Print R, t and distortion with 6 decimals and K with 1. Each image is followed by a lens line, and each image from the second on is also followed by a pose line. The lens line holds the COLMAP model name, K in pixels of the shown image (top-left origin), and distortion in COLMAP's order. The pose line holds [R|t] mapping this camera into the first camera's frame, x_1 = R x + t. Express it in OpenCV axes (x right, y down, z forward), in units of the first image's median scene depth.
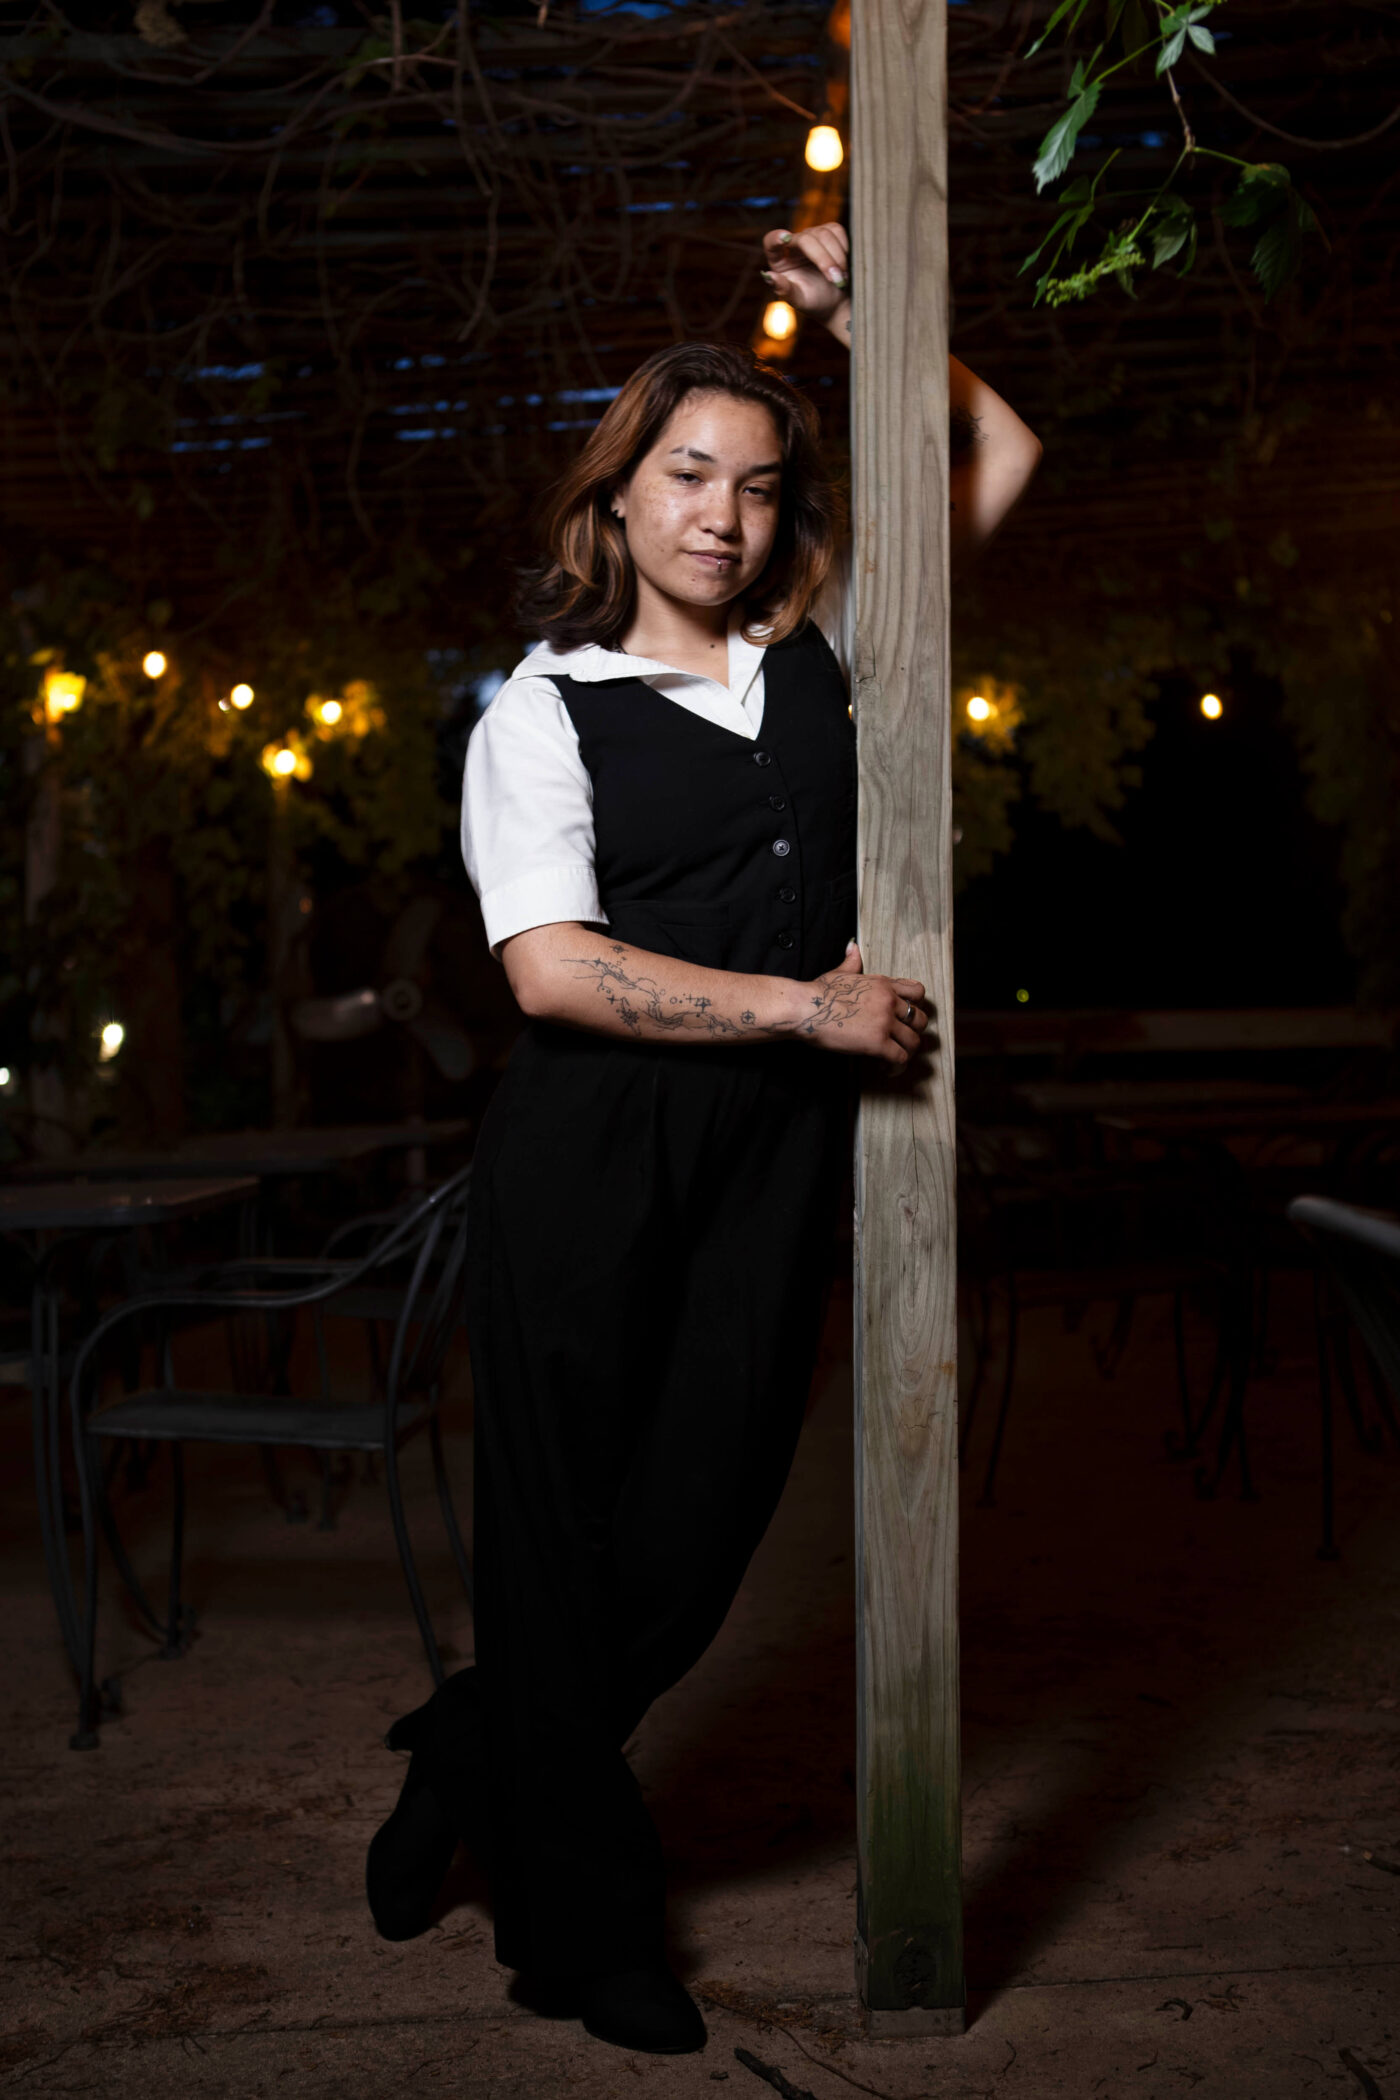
lens RADIAL K [[2869.0, 0, 693.5], [0, 2869.0, 1040.0], [0, 0, 1]] dist [0.001264, 0.000000]
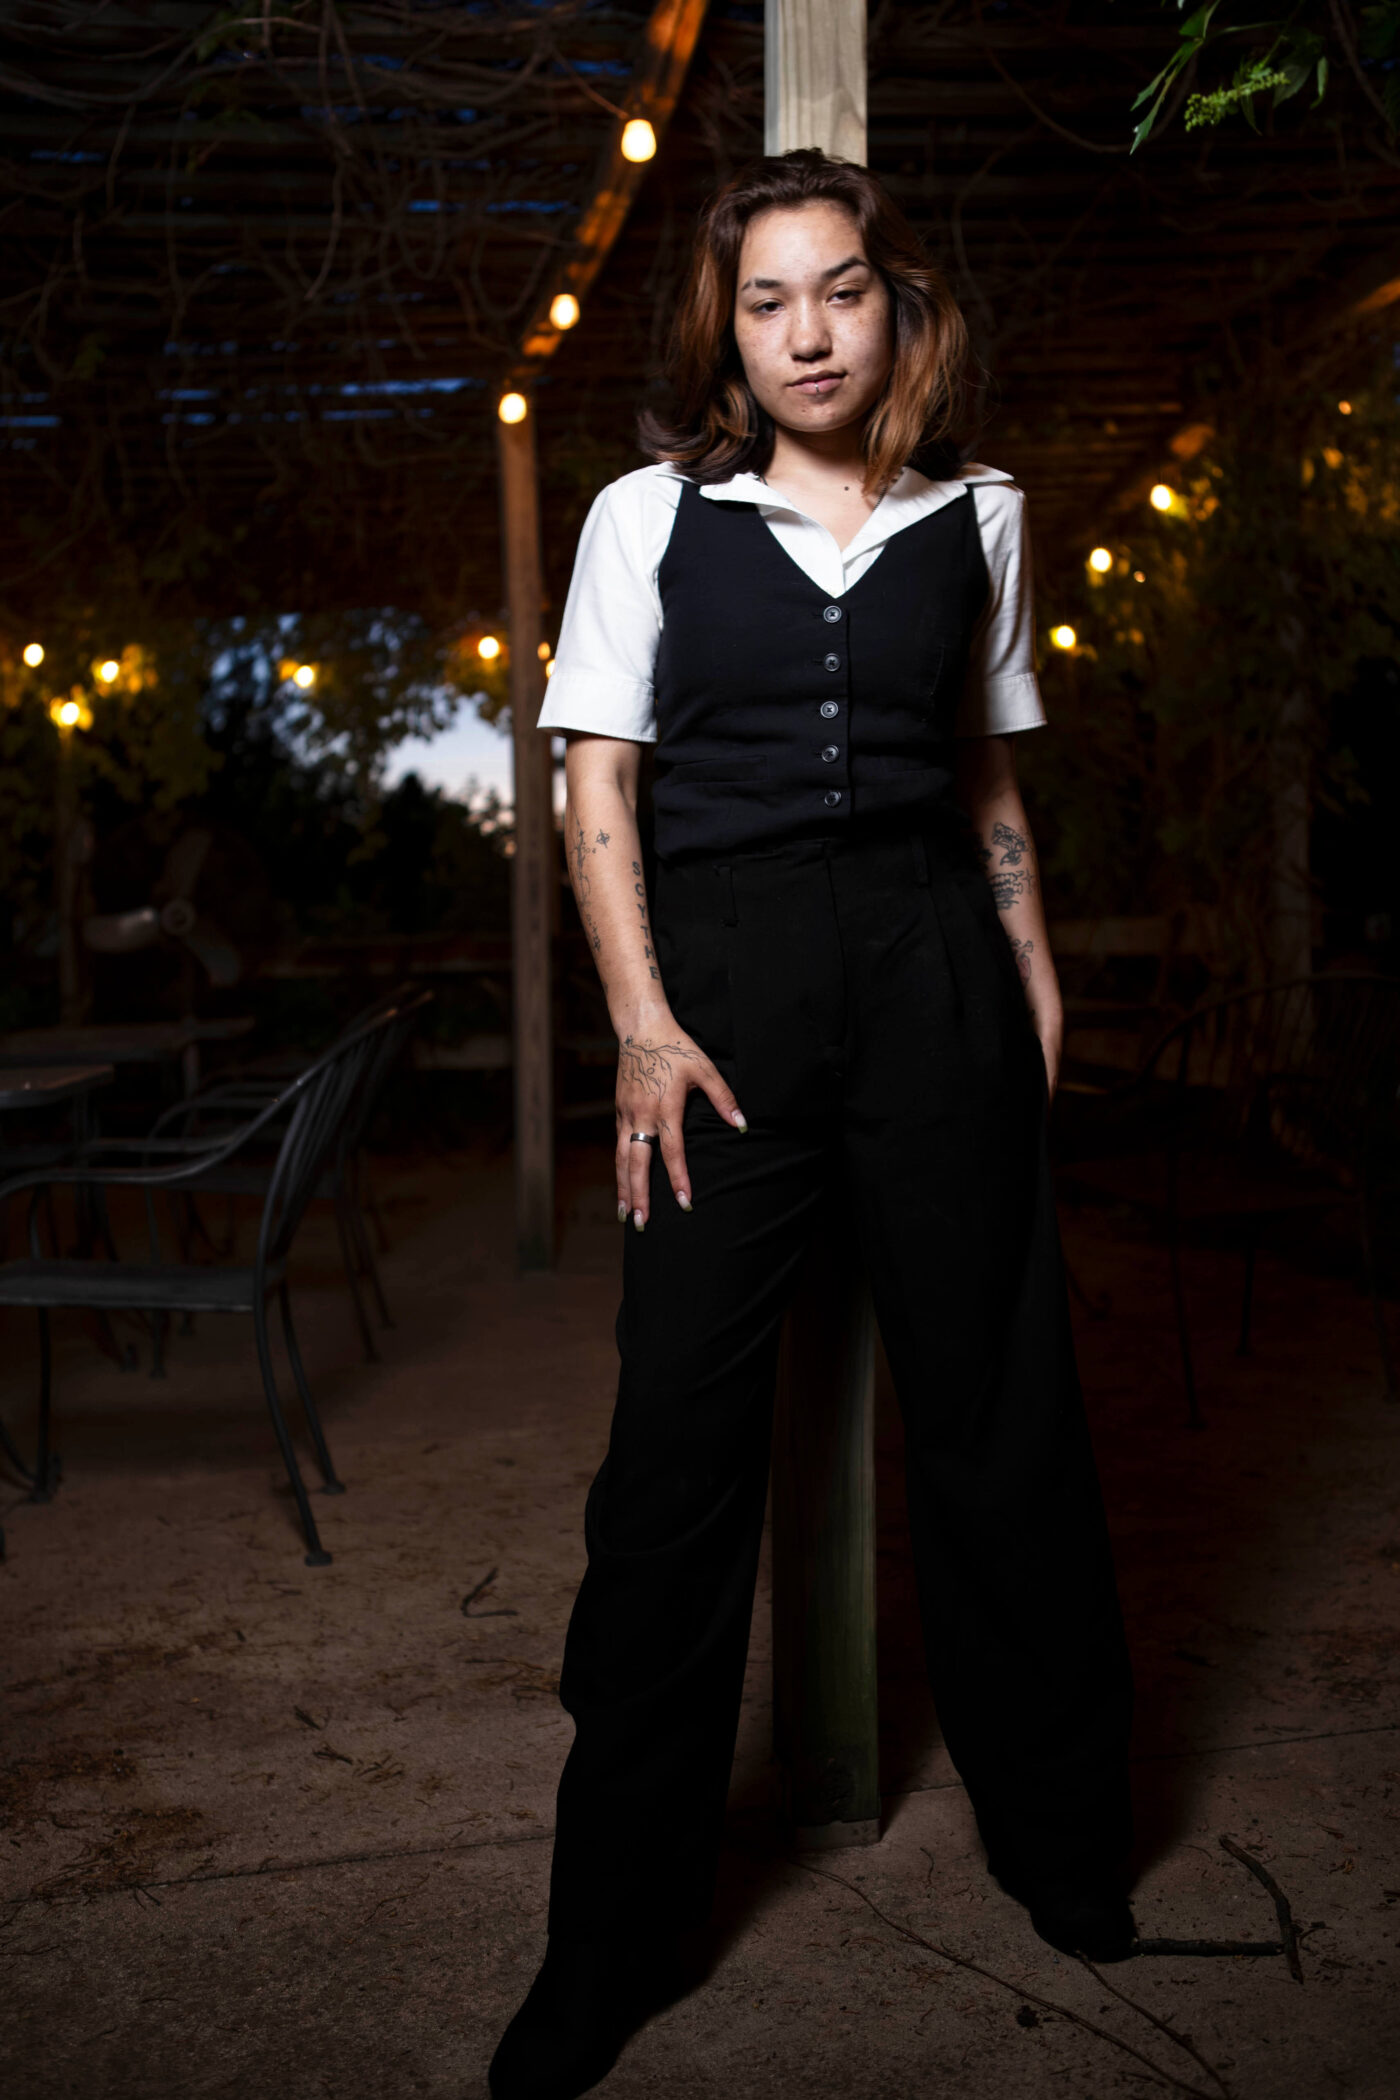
lens RADIAL K [[2221.2, 0, 700.8], [0, 2221.2, 1047.2], [0, 0, 1]] dist [-0.022591, 0.000000]
pose [[0.986539, -0.005056, 0.163449, -0.076455], [-0.000861, 0.999348, 0.036106, 0.011404], [-0.163524, -0.035761, 0.985891, 0.140176]]
